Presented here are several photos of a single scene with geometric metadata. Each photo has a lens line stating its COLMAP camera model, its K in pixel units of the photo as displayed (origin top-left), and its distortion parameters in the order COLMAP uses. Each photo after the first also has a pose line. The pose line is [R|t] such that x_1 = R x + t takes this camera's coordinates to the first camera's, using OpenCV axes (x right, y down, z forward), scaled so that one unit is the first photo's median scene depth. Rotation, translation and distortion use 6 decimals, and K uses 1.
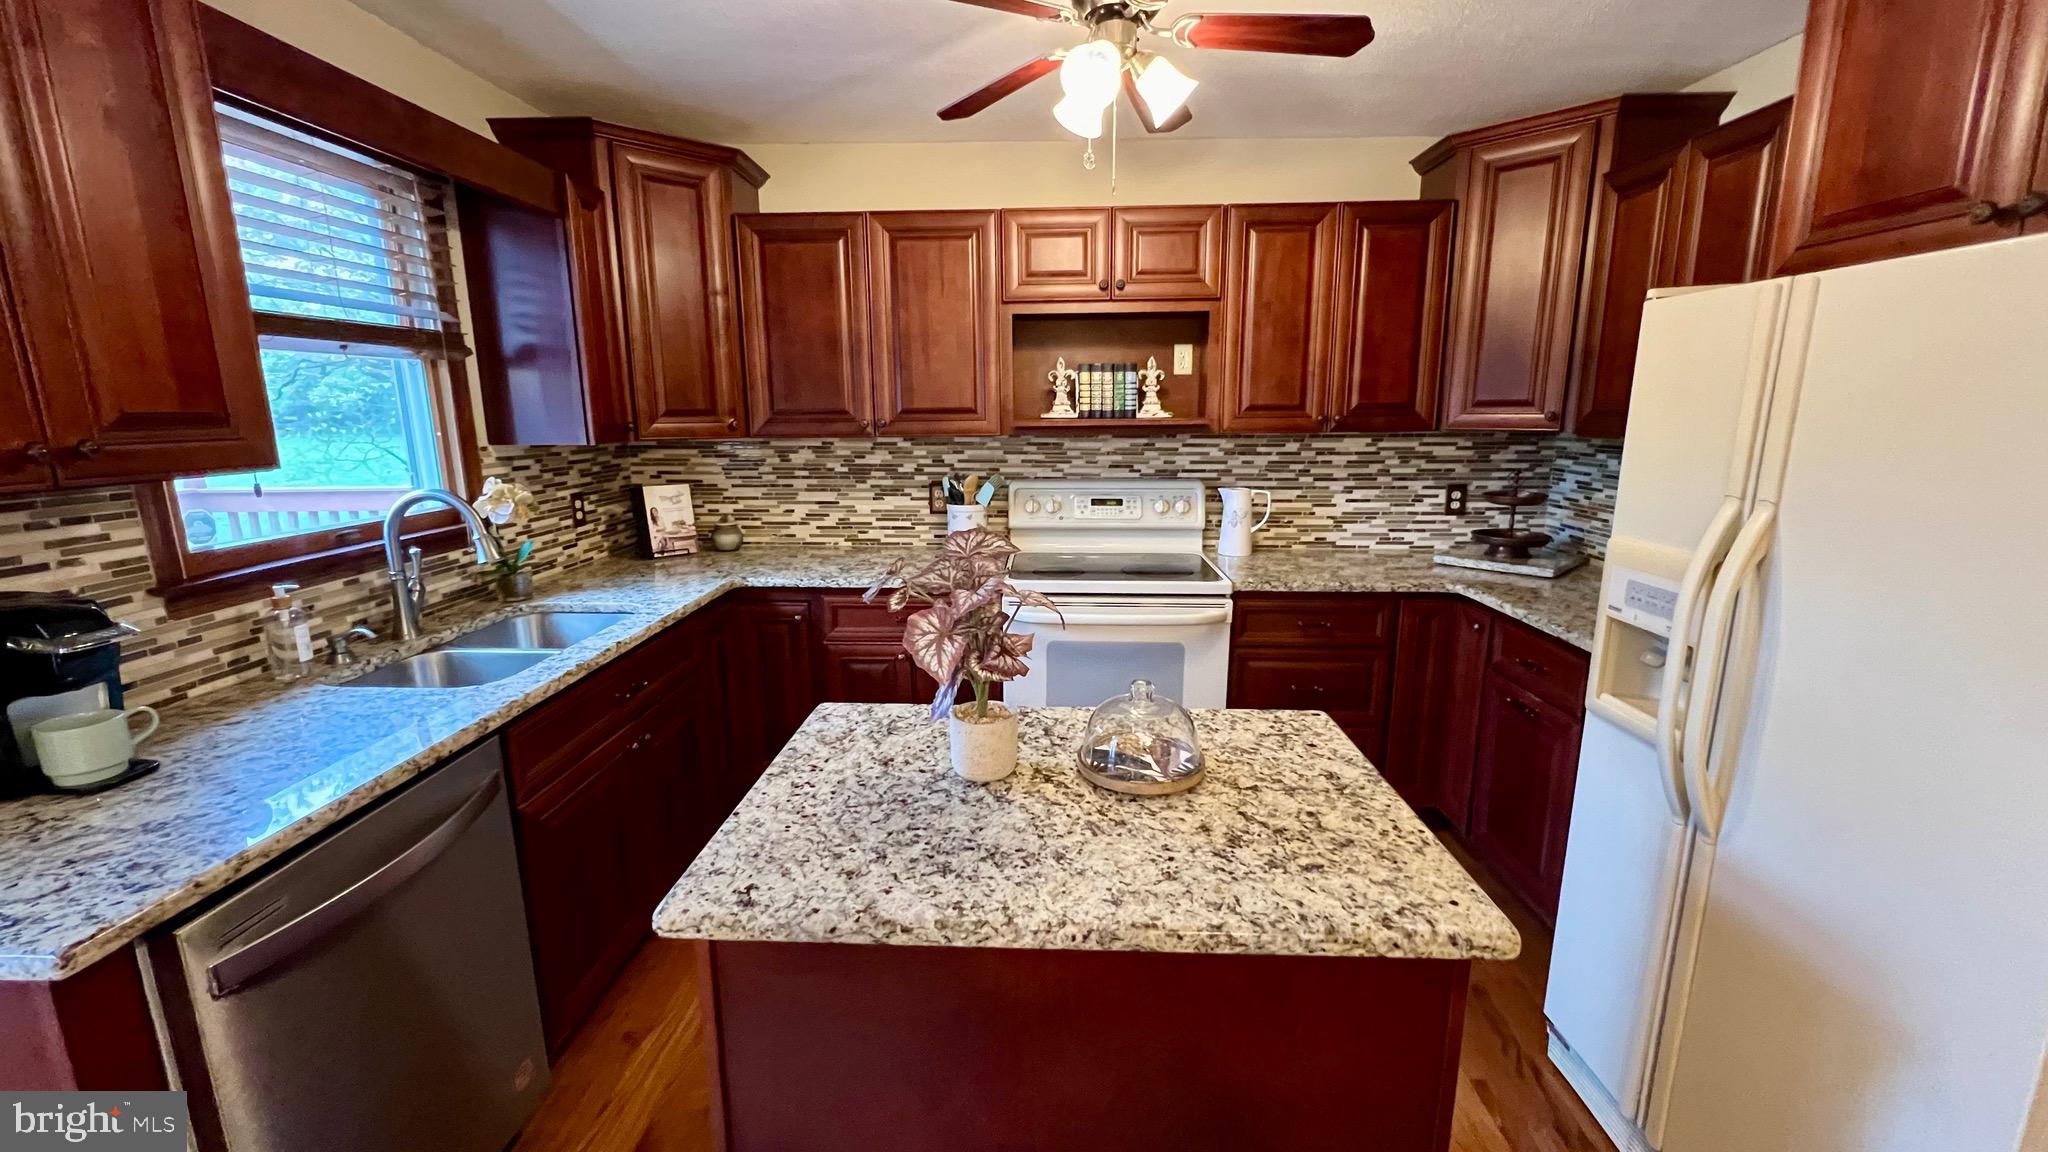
lens RADIAL K [[822.8, 0, 1020.4], [0, 822.8, 575.8], [0, 0, 1]] dist [-0.004334, 0.000572]
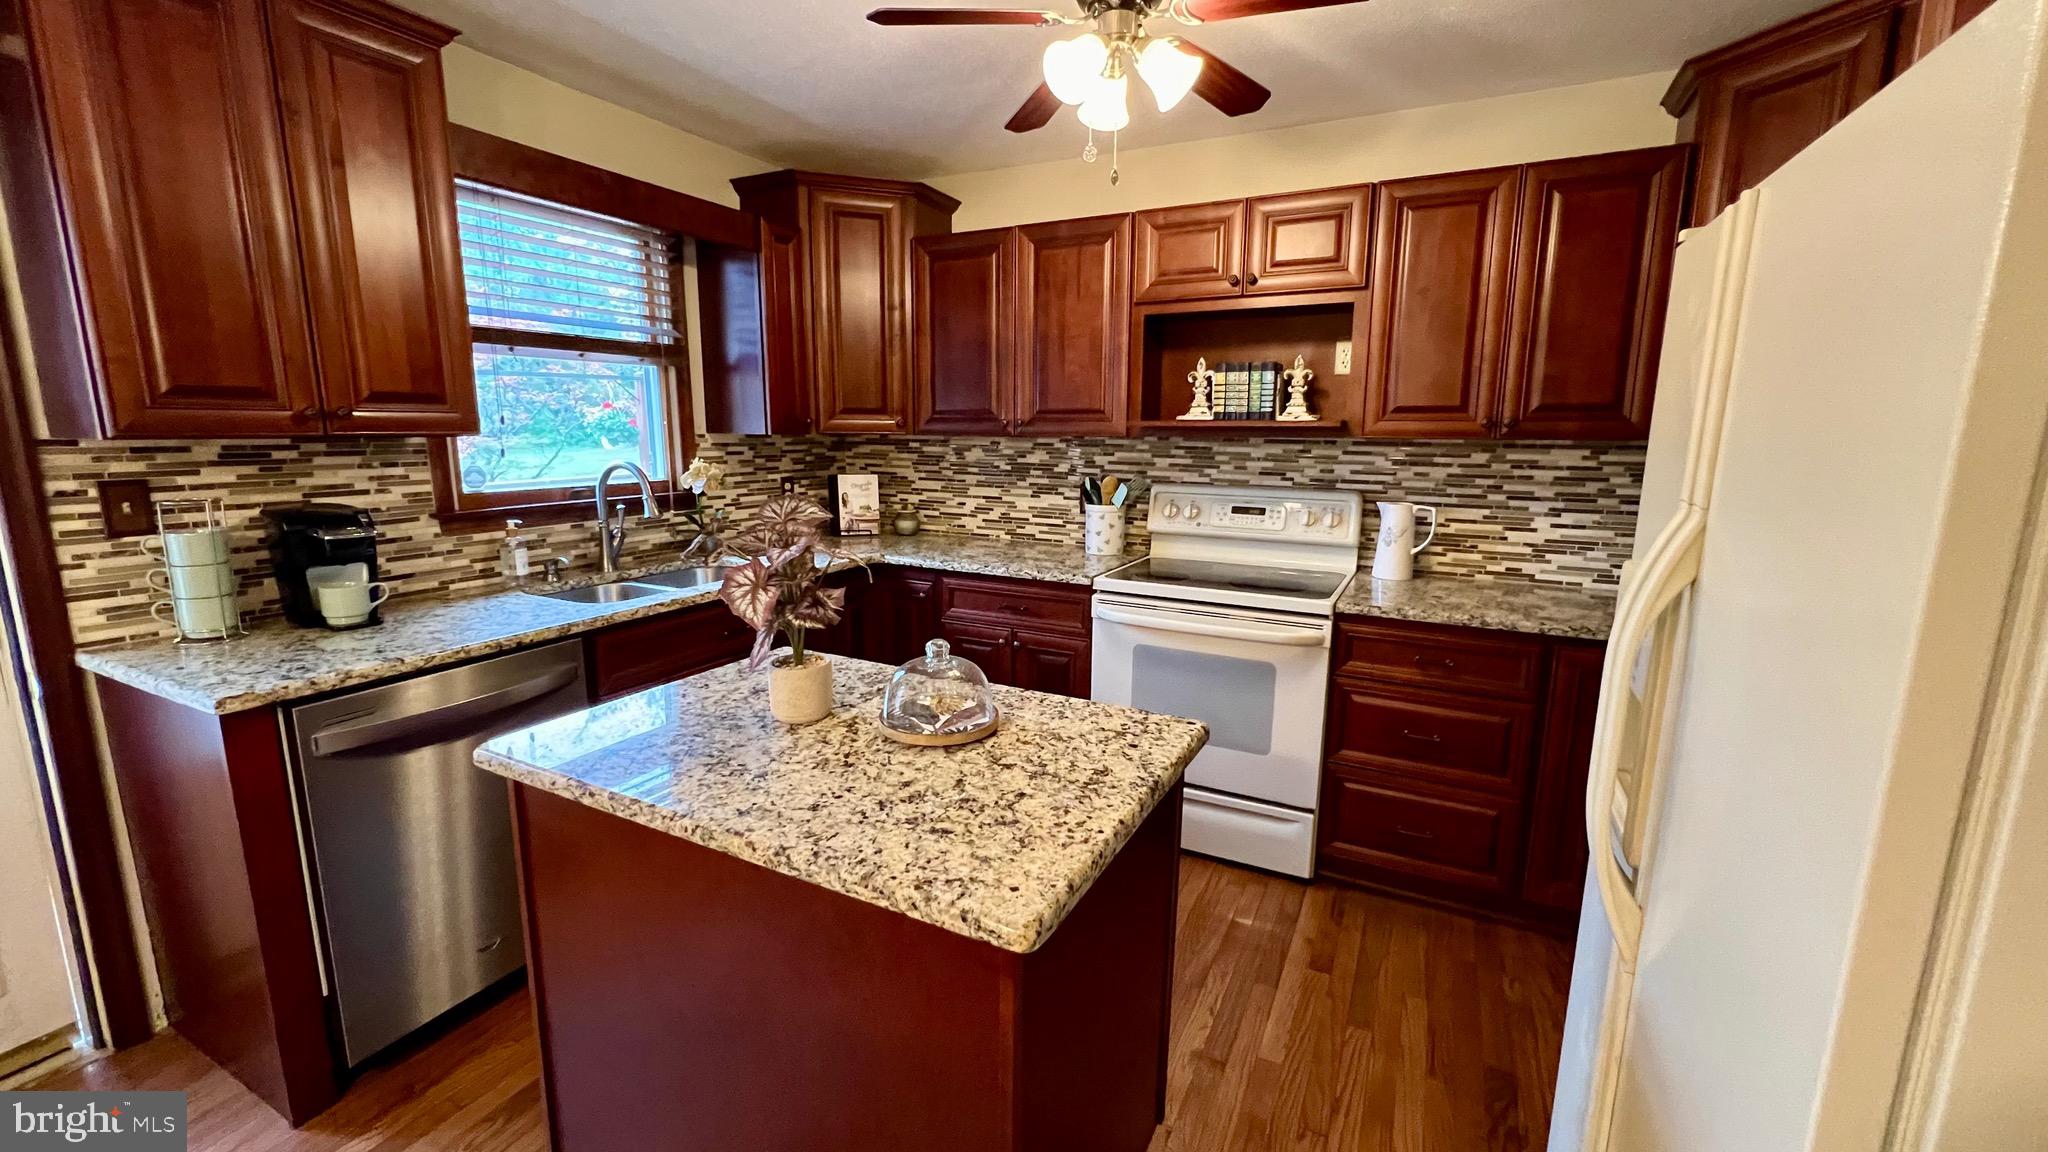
lens RADIAL K [[822.8, 0, 1020.5], [0, 822.8, 577.2], [0, 0, 1]] dist [-0.004334, 0.000572]
pose [[0.903585, 0.089320, -0.418995, 0.308203], [-0.098614, 0.995126, -0.000529, 0.014313], [0.416905, 0.041796, 0.907988, 0.044583]]
